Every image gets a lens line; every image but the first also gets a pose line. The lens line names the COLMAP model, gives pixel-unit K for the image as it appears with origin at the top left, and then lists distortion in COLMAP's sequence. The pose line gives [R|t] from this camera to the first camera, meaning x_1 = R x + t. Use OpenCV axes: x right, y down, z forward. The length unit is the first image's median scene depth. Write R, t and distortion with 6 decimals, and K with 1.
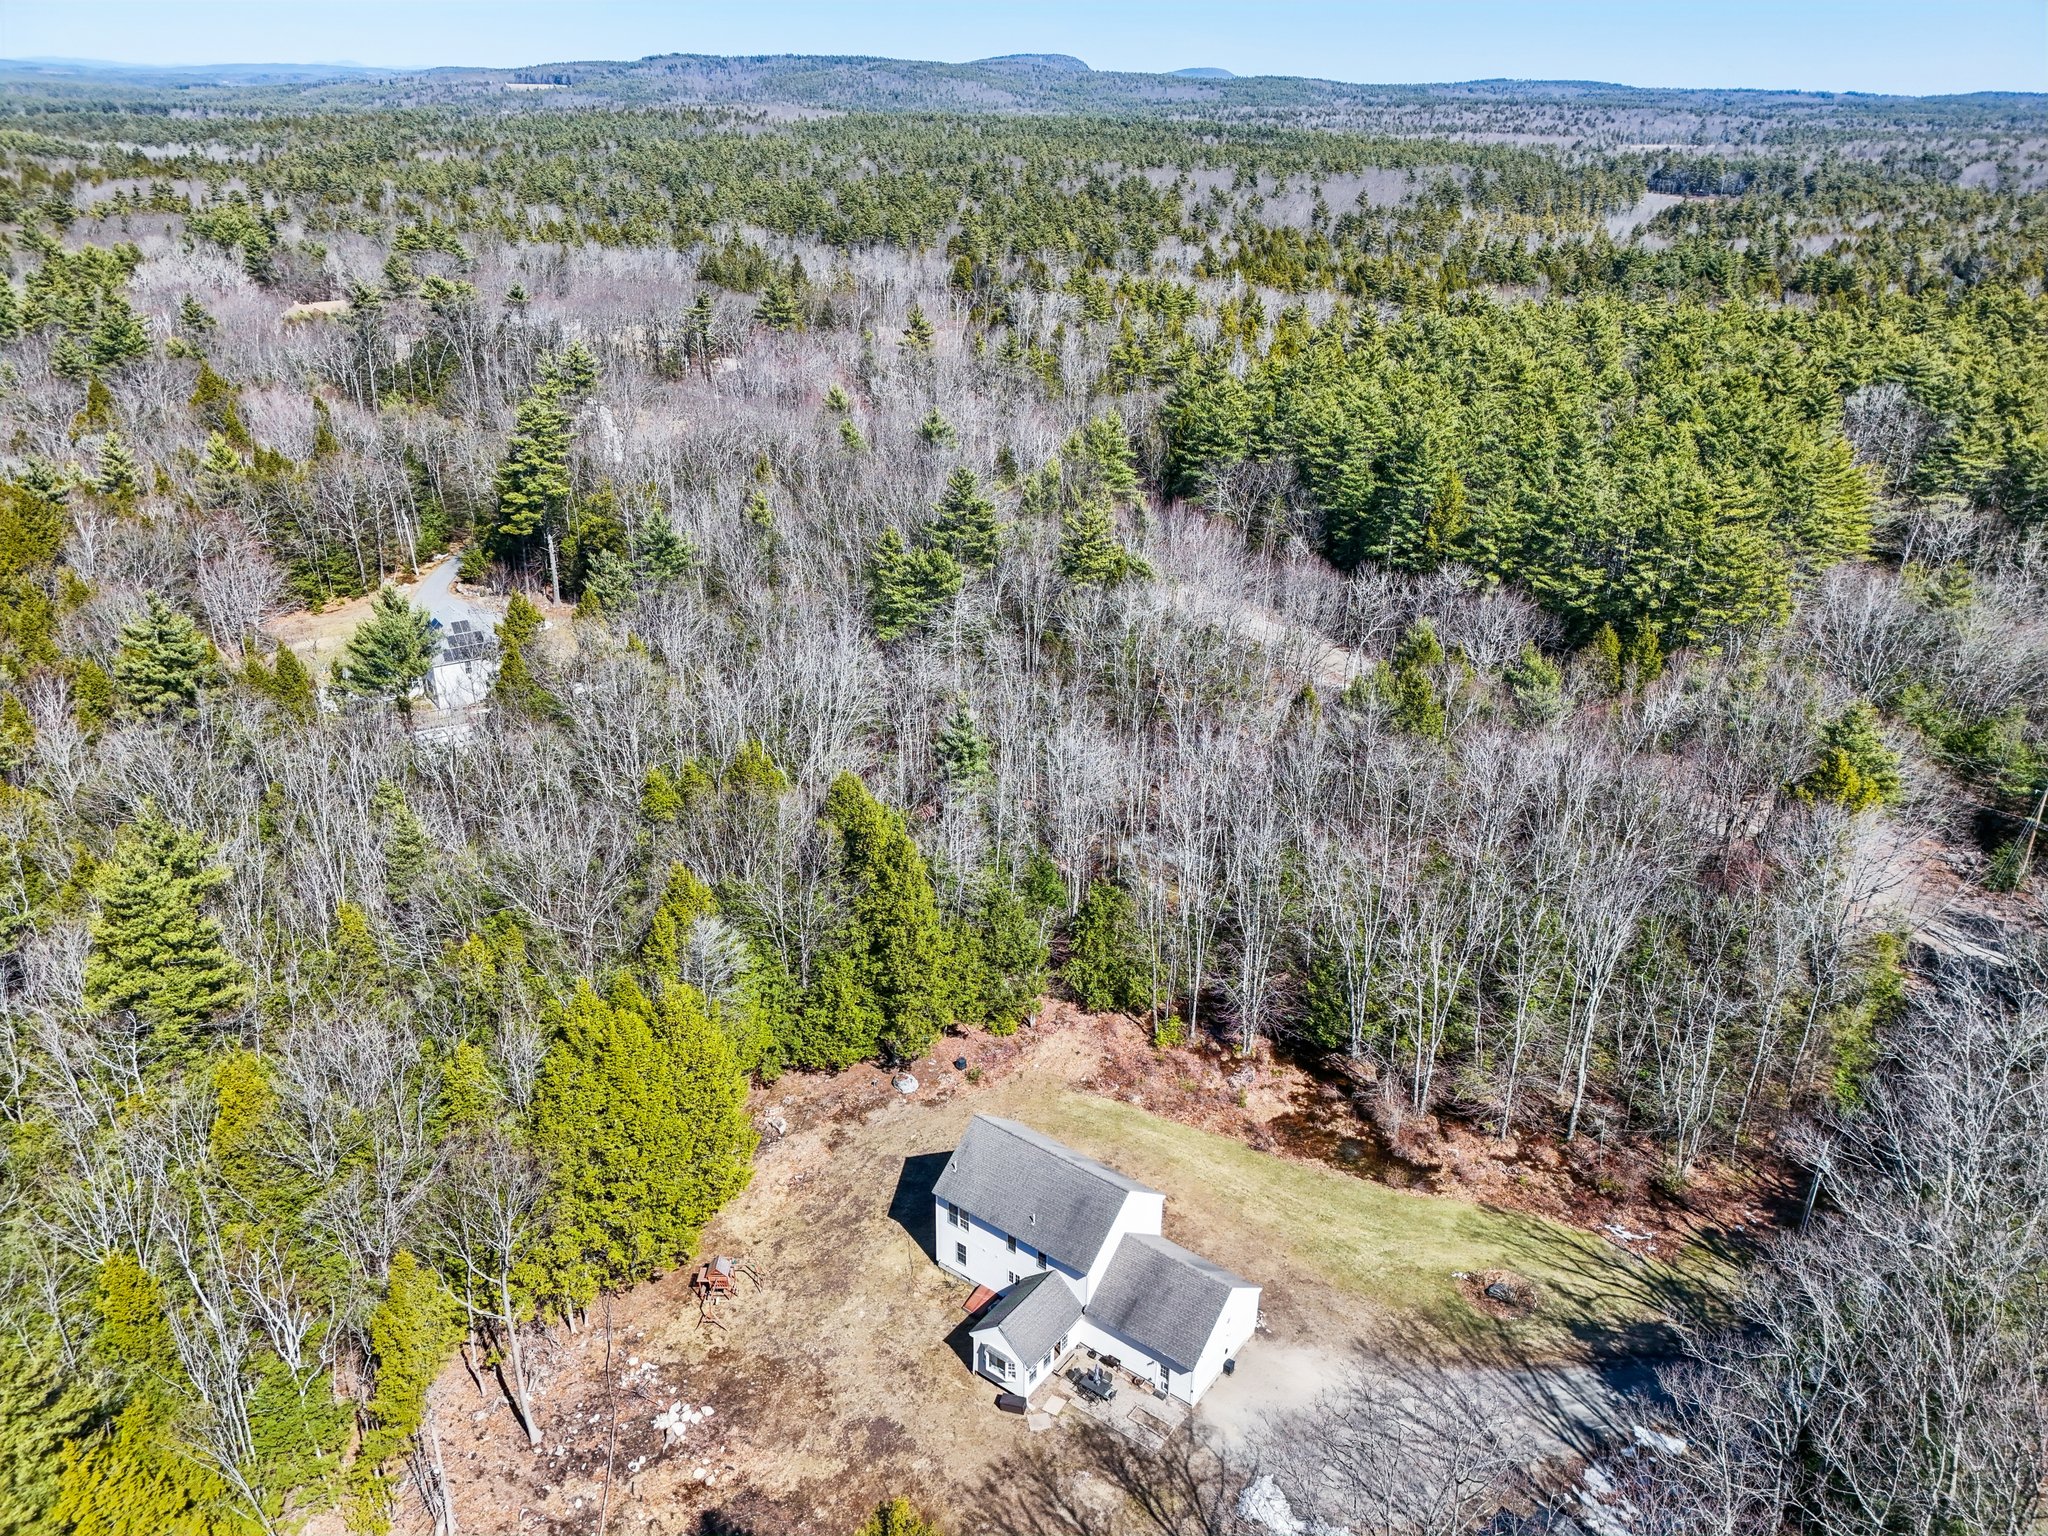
lens RADIAL K [[1499.2, 0, 1020.5], [0, 1499.2, 787.4], [0, 0, 1]] dist [0.083528, -0.082295]
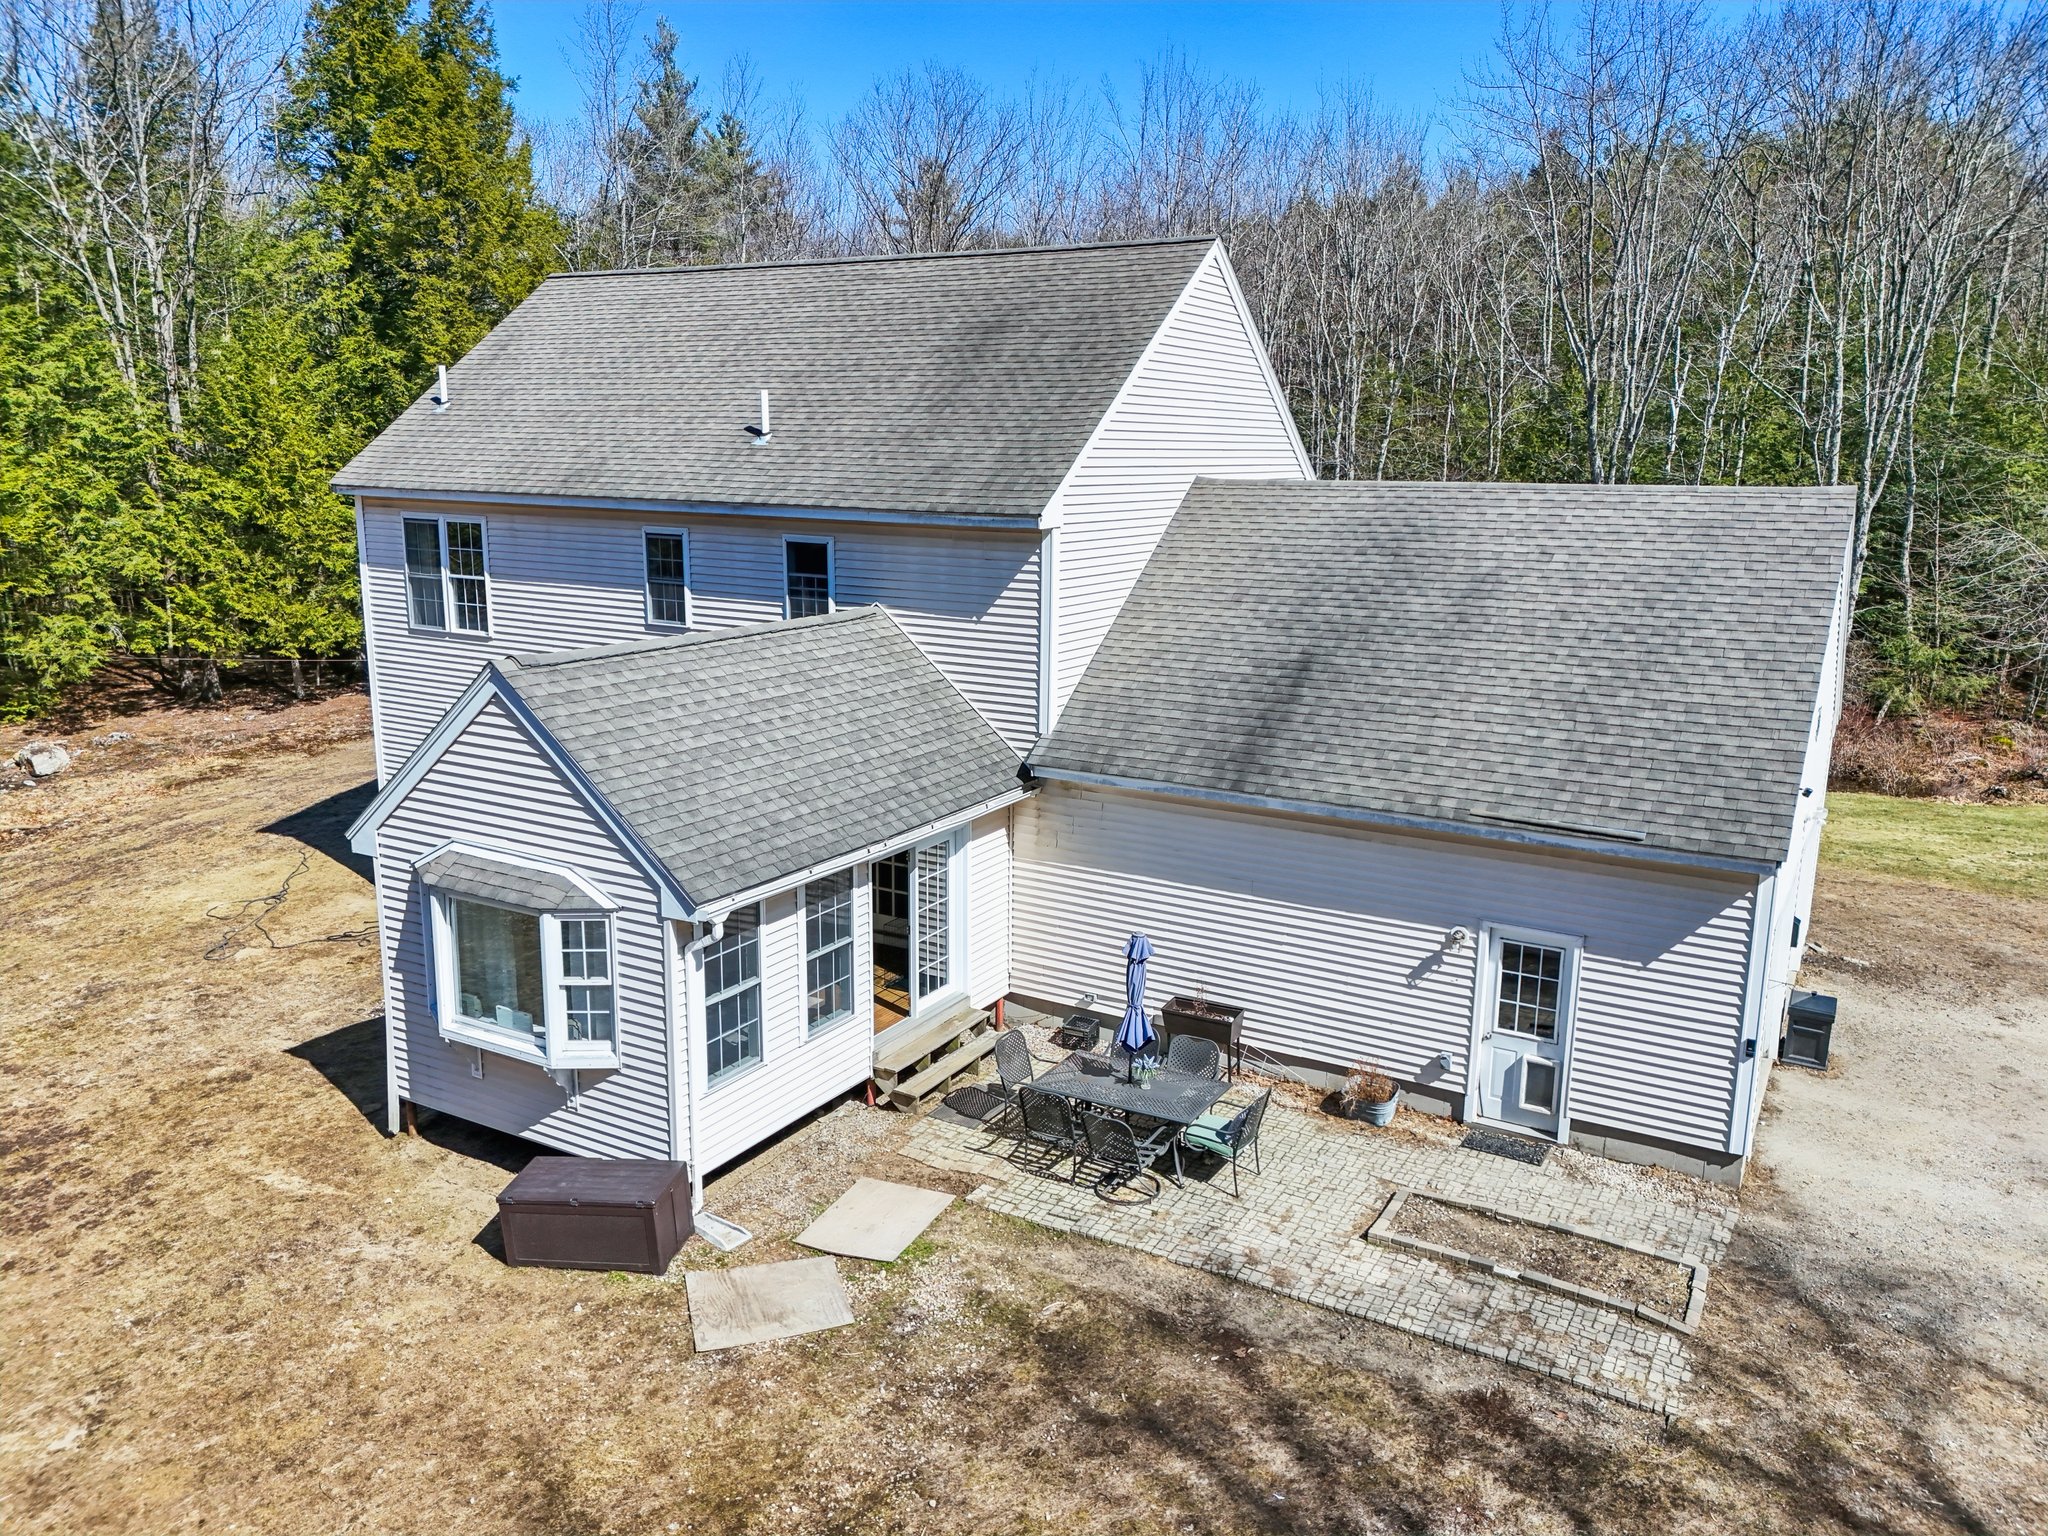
lens RADIAL K [[1499.2, 0, 1027.2], [0, 1499.2, 769.1], [0, 0, 1]] dist [0.083528, -0.082295]
pose [[0.993718, -0.022499, 0.109625, 0.020319], [0.046490, 0.974049, -0.221511, 0.370580], [-0.101796, 0.225216, 0.968976, 0.783122]]
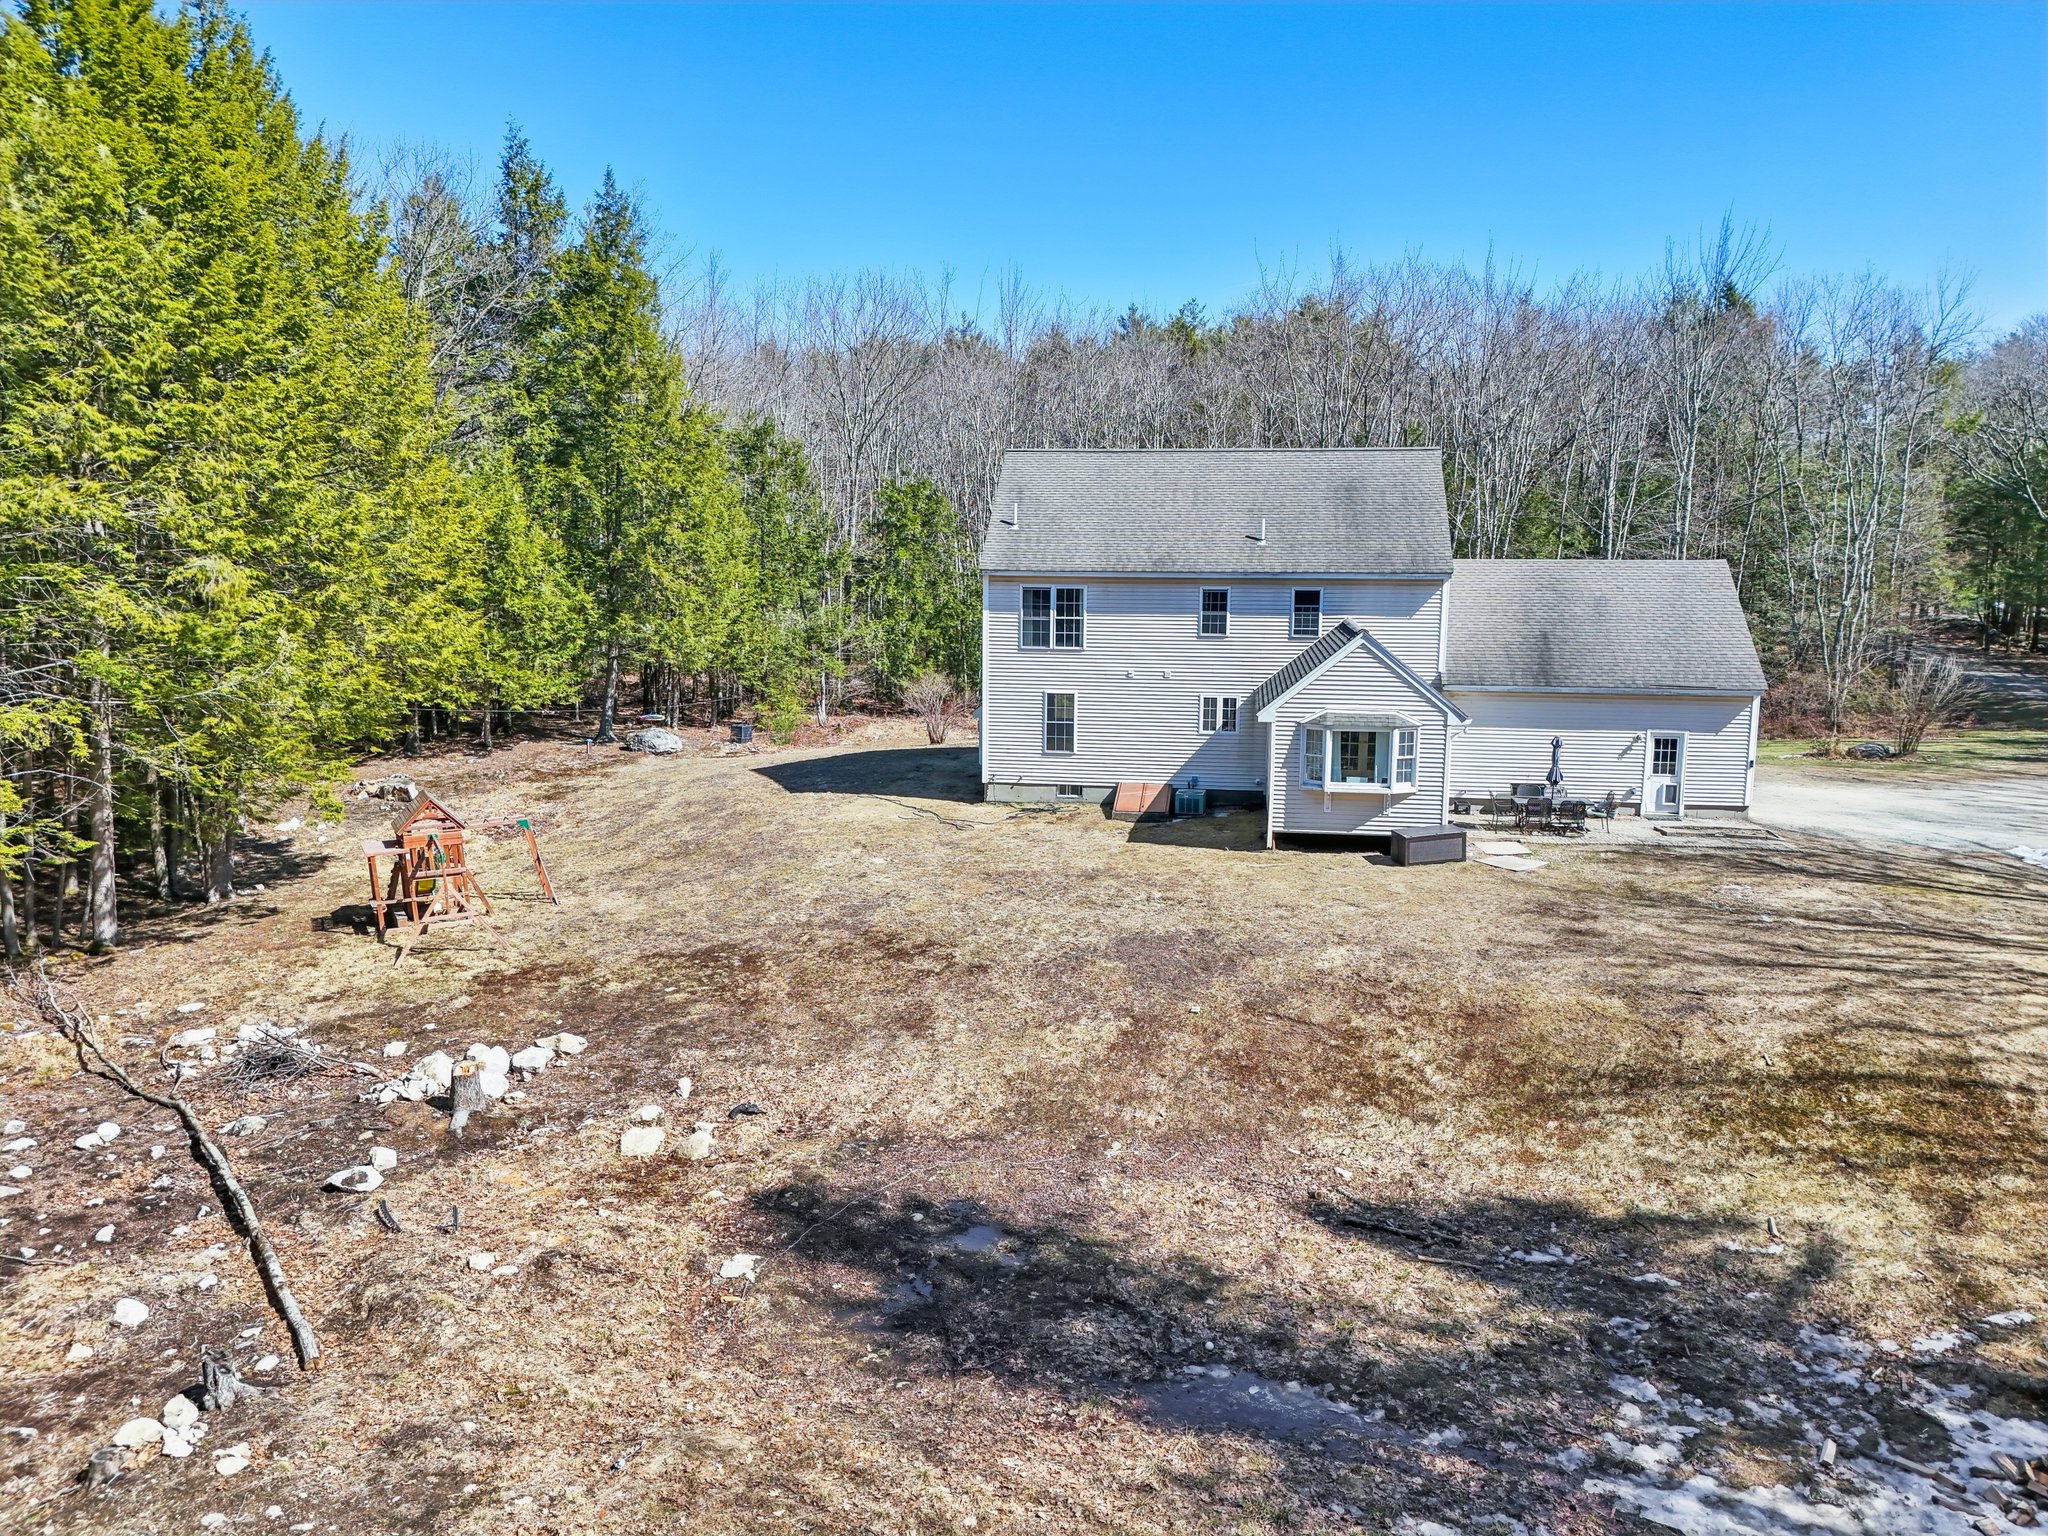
lens RADIAL K [[1499.2, 0, 1021.8], [0, 1499.2, 772.8], [0, 0, 1]] dist [0.083528, -0.082295]
pose [[0.879218, -0.069240, 0.471362, -0.247915], [0.201556, 0.950539, -0.236329, 0.424761], [-0.431684, 0.302791, 0.849686, 0.671189]]
